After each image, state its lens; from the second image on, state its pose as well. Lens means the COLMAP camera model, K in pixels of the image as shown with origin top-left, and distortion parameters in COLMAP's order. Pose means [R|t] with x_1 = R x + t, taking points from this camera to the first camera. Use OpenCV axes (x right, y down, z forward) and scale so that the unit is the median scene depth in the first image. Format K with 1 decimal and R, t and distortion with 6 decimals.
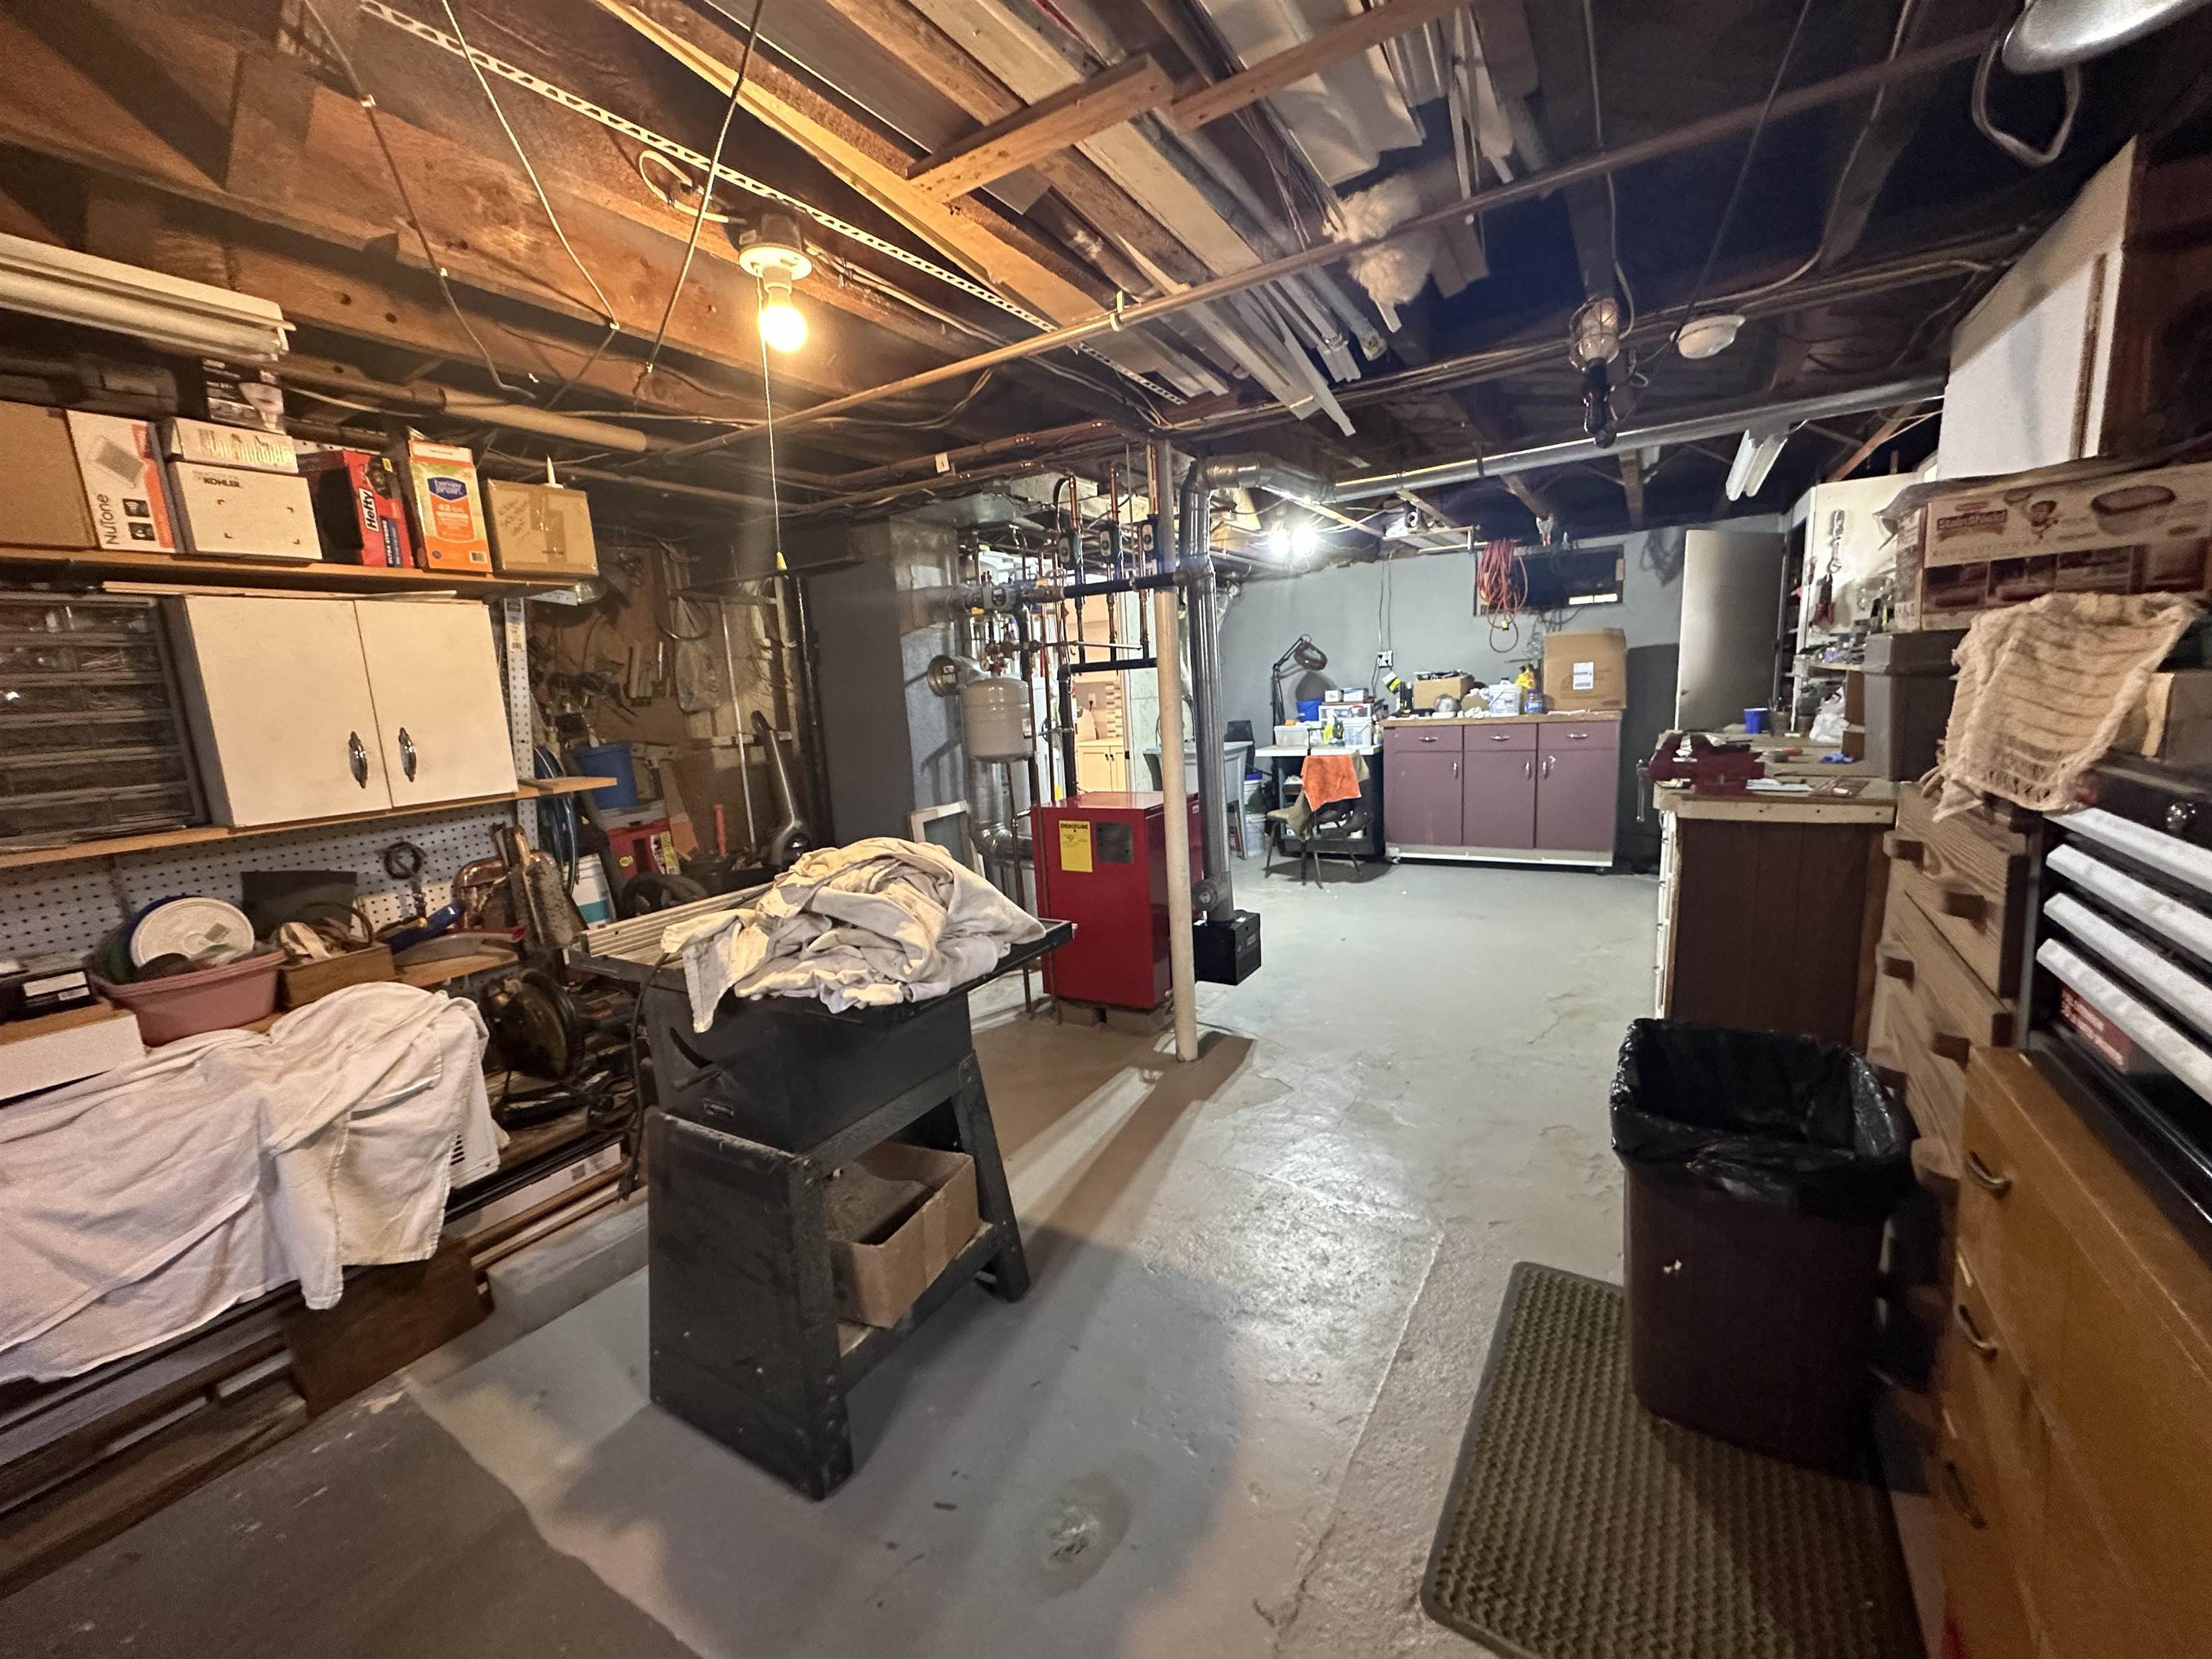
lens RADIAL K [[878.6, 0, 1105.0], [0, 878.6, 832.4], [0, 0, 1]] dist [-0.002551, 0.000598]
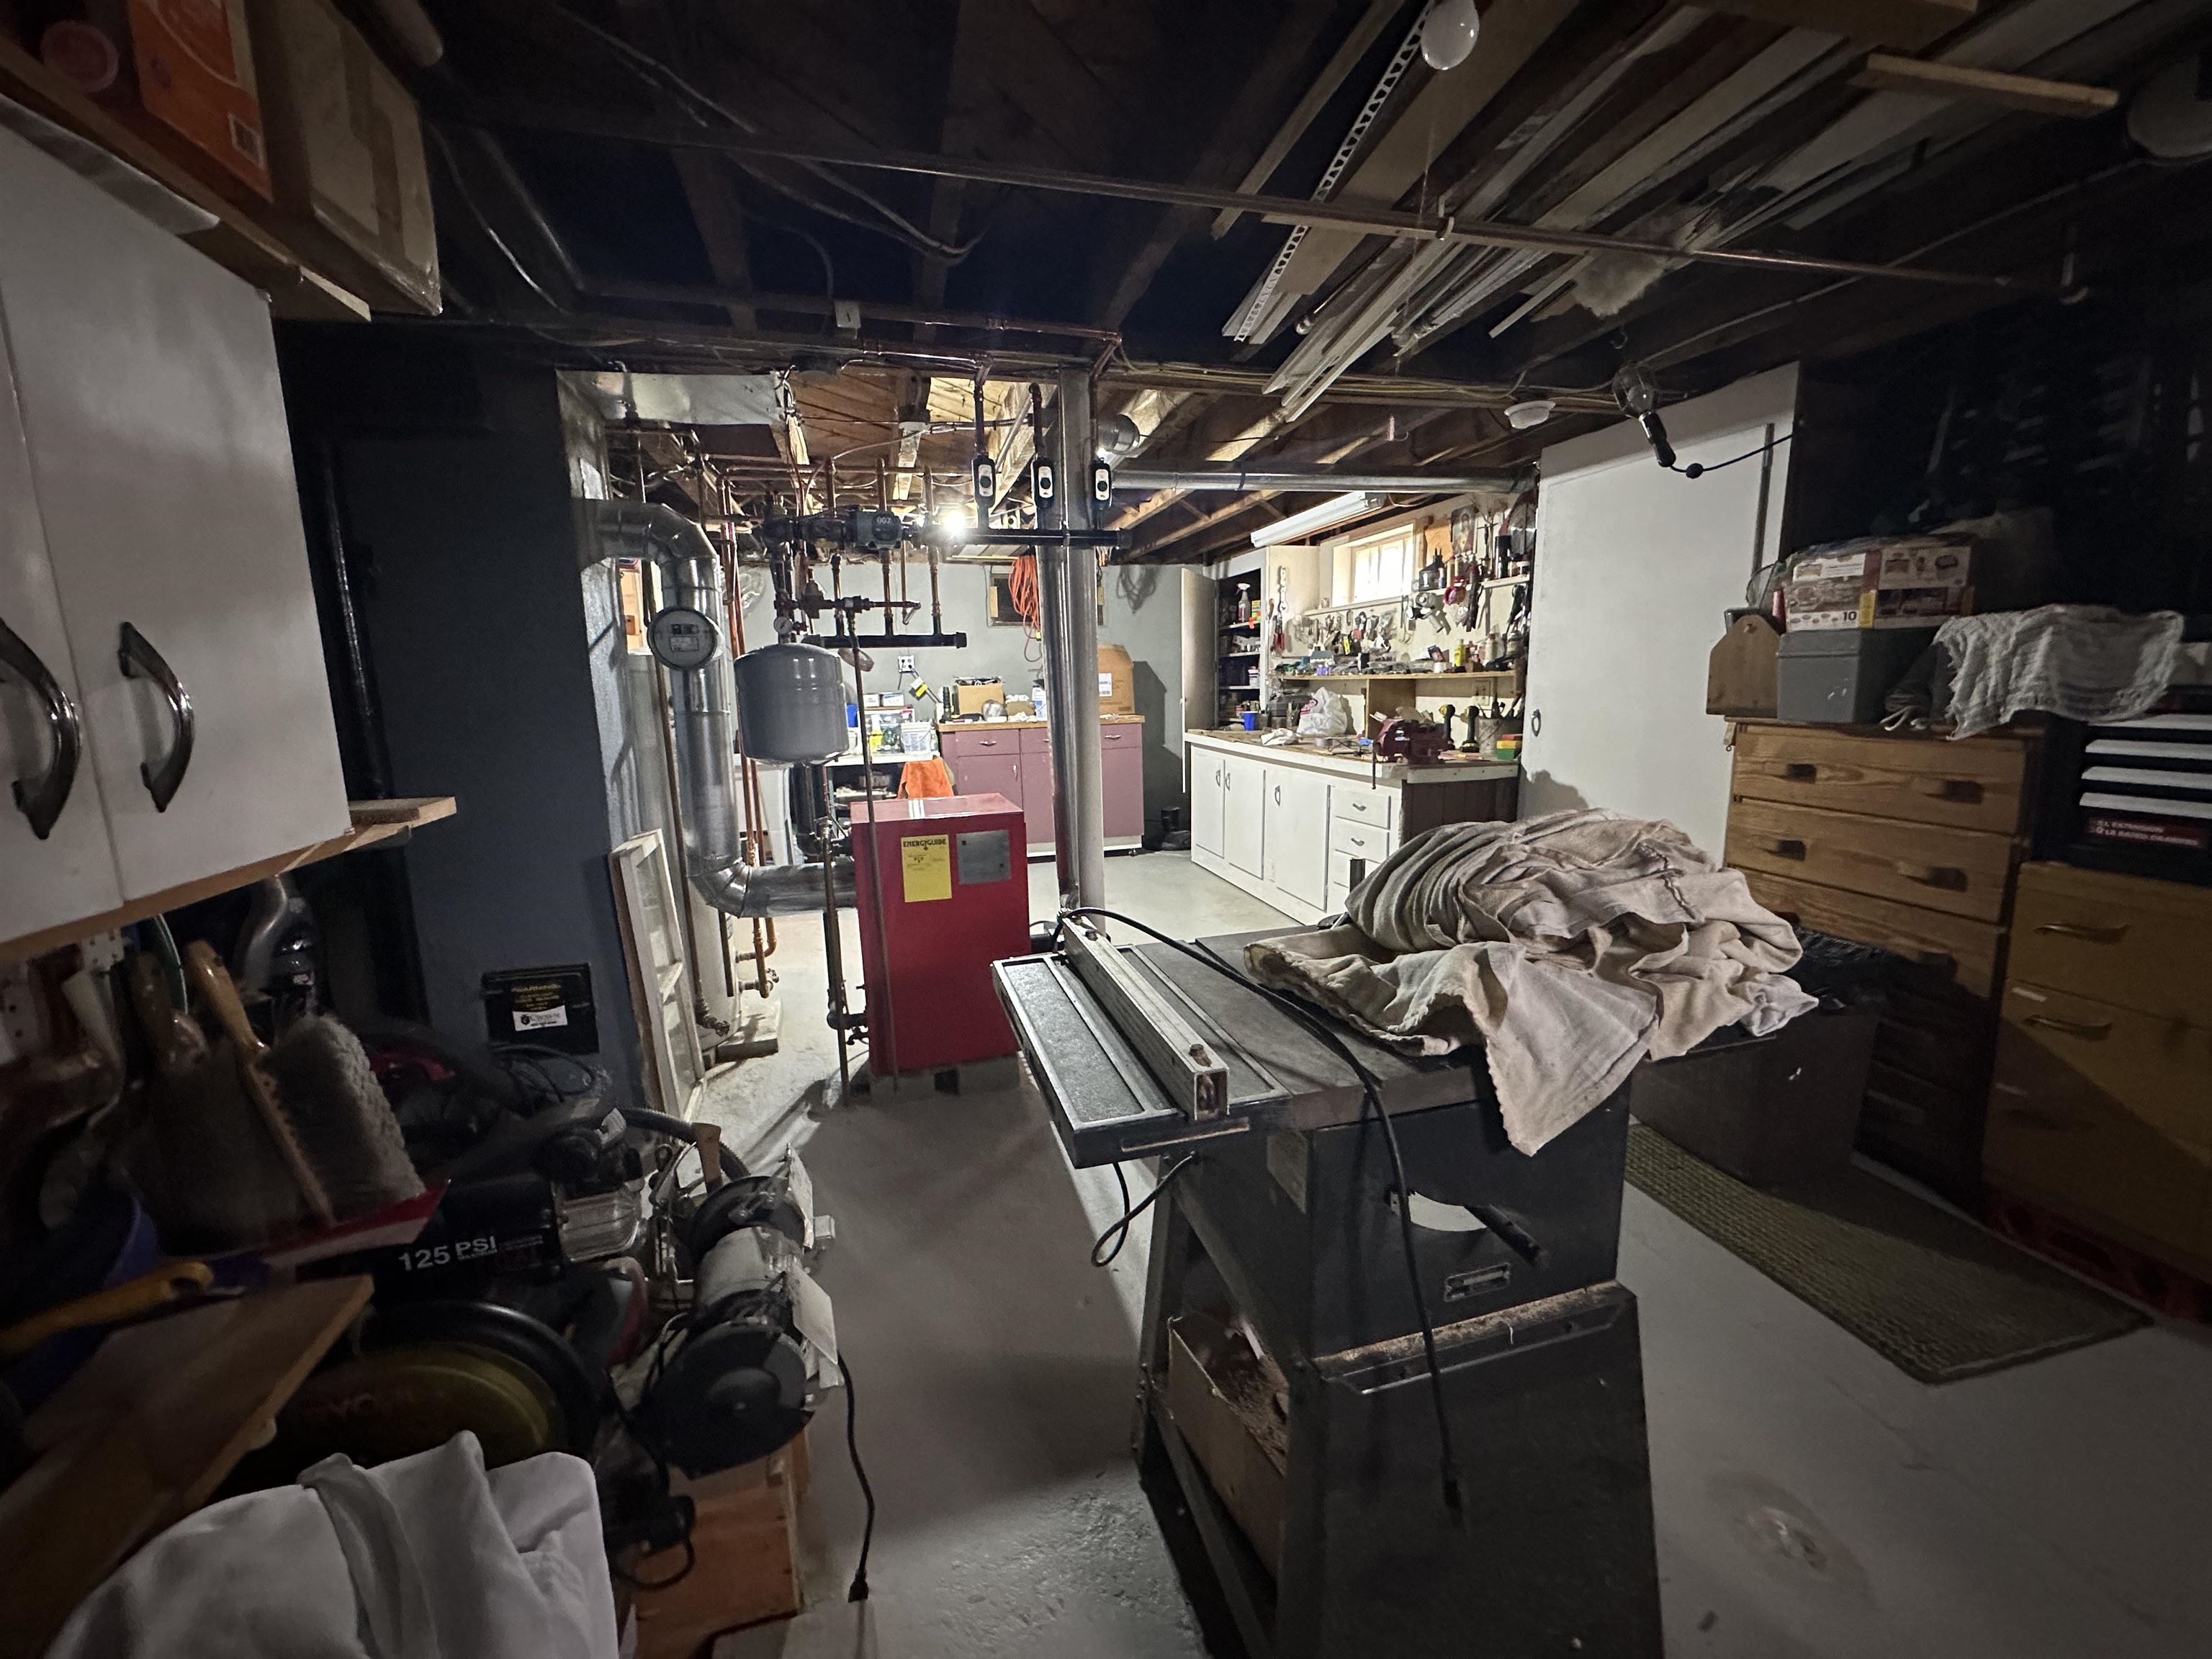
lens RADIAL K [[878.6, 0, 1111.9], [0, 878.6, 831.4], [0, 0, 1]] dist [-0.002551, 0.000598]
pose [[0.691032, -0.087302, 0.717533, -0.426823], [0.106337, 0.994157, 0.018550, -0.012406], [-0.714960, 0.063482, 0.696278, 0.309751]]
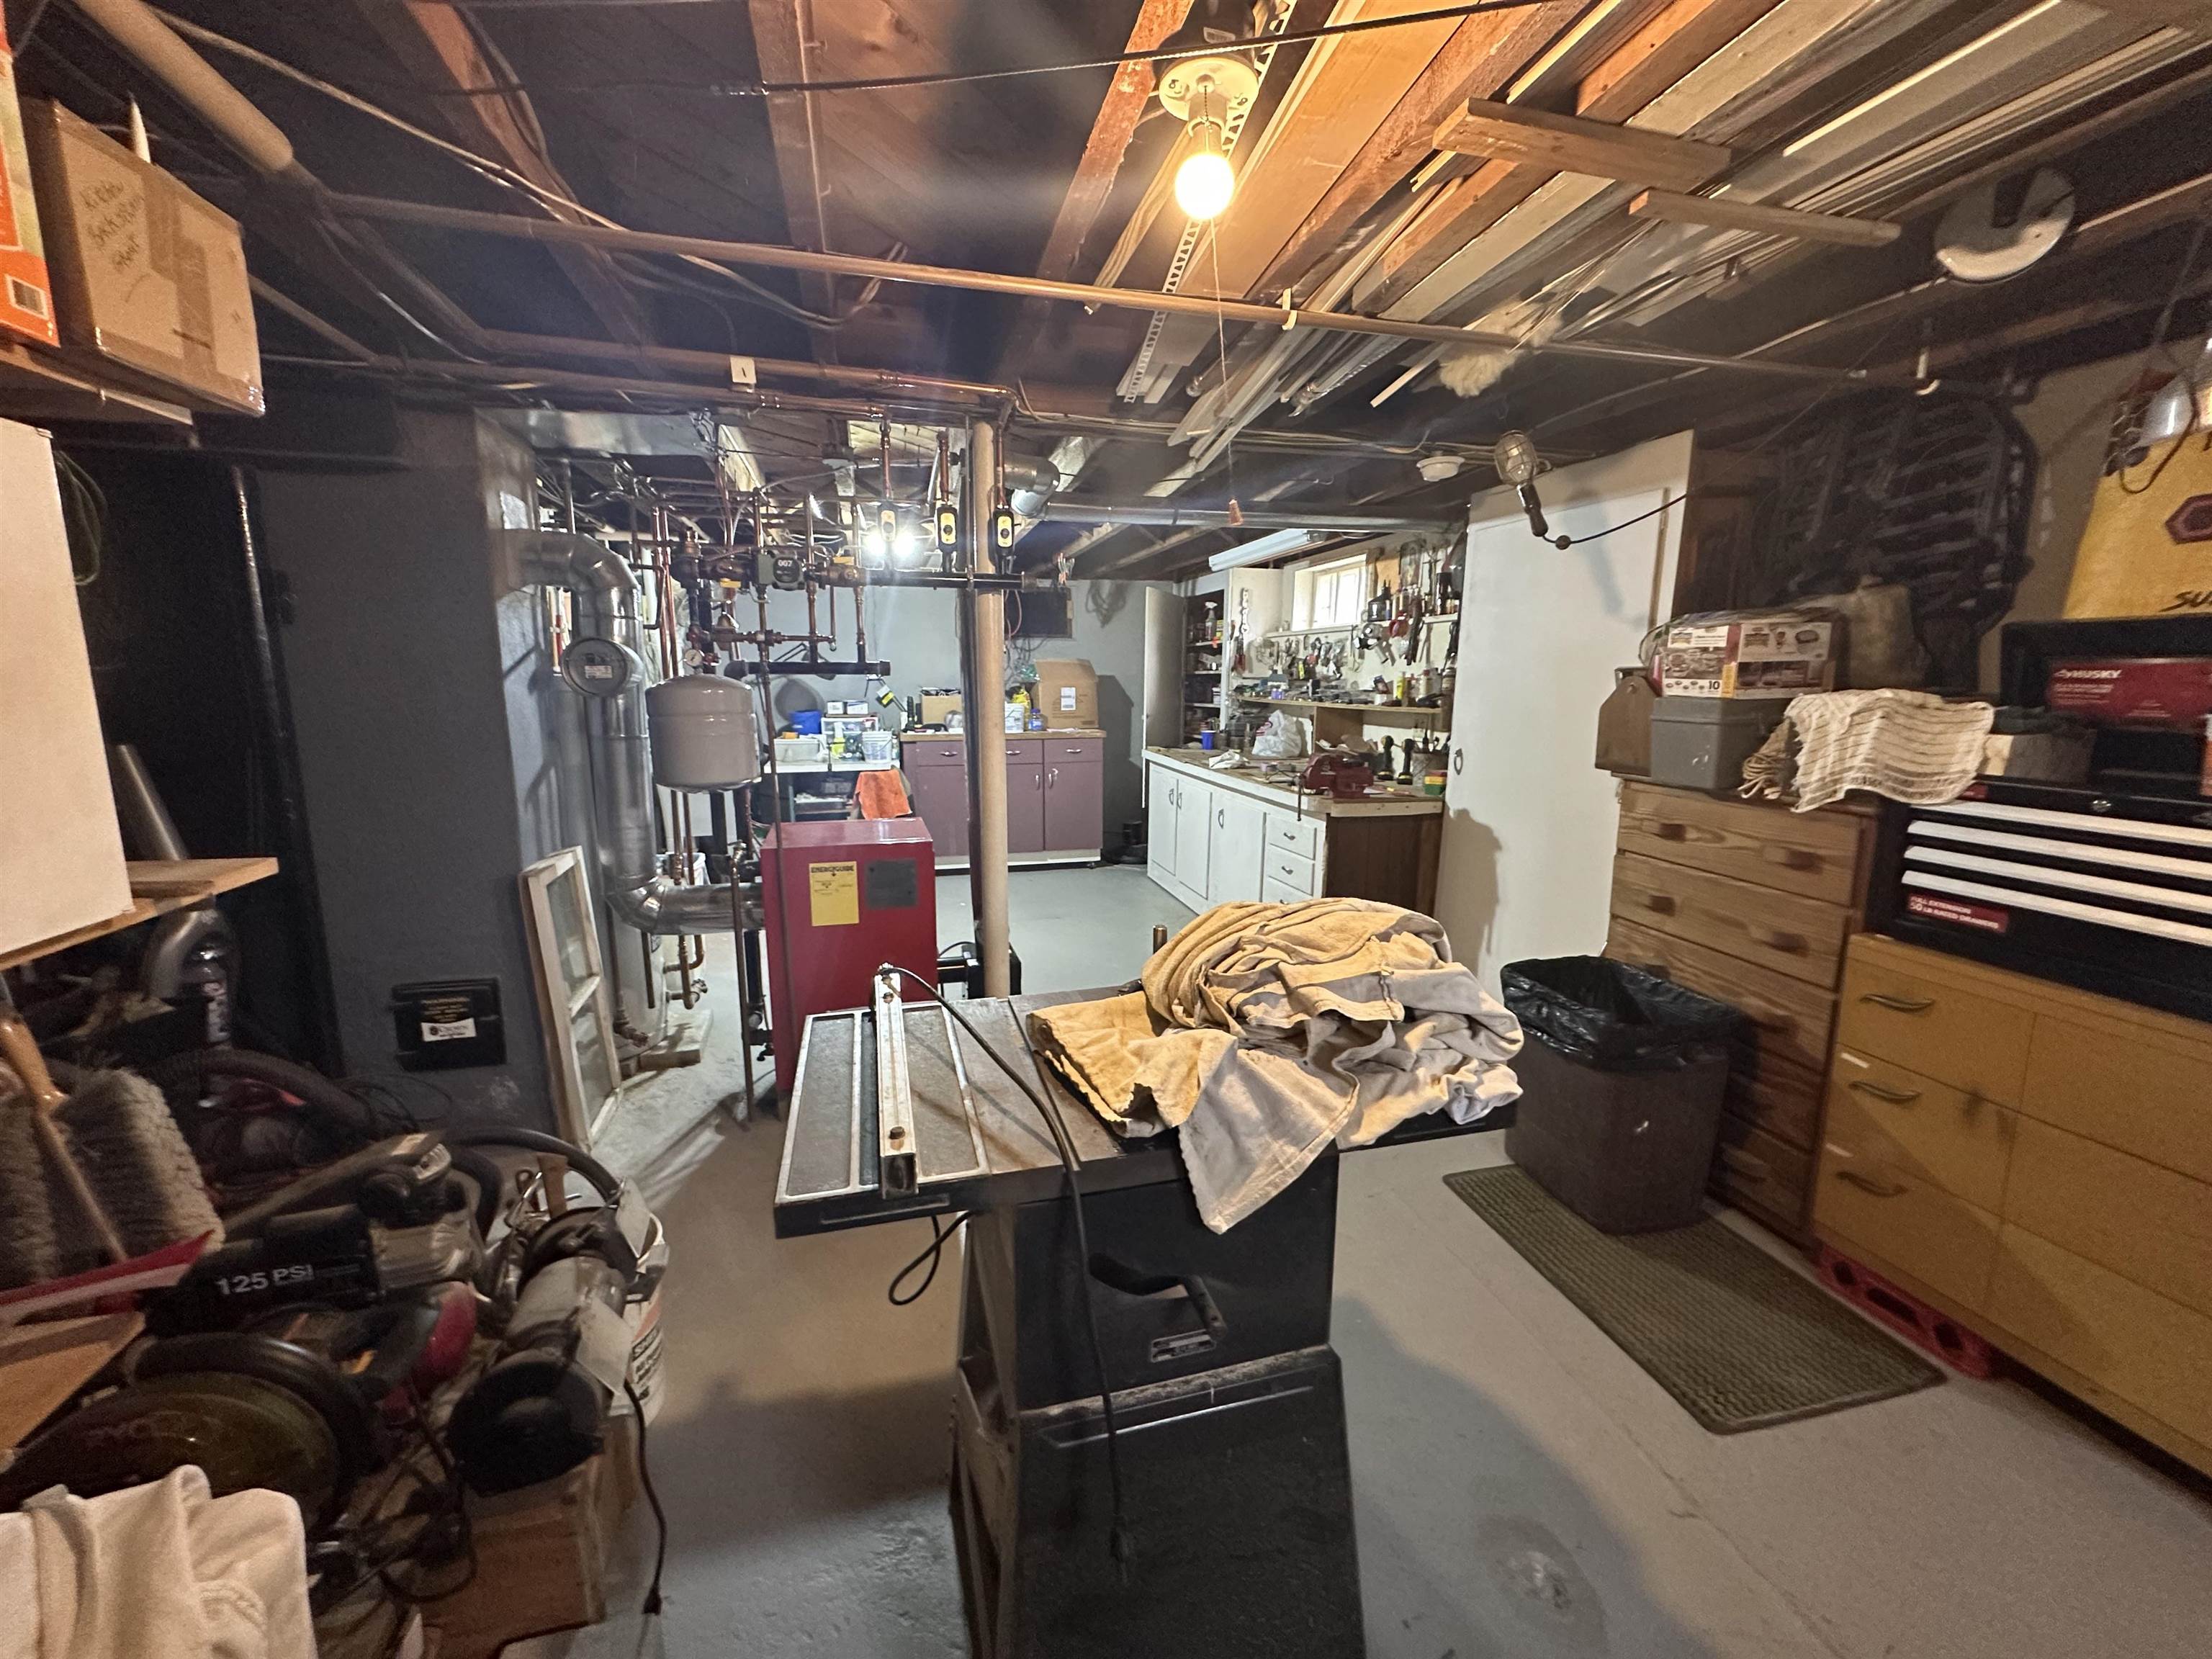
lens RADIAL K [[878.6, 0, 1109.6], [0, 878.6, 832.4], [0, 0, 1]] dist [-0.002551, 0.000598]
pose [[0.693674, -0.067623, 0.717107, -0.386177], [0.075177, 0.996943, 0.021291, -0.034462], [-0.716355, 0.039141, 0.696637, 0.238585]]
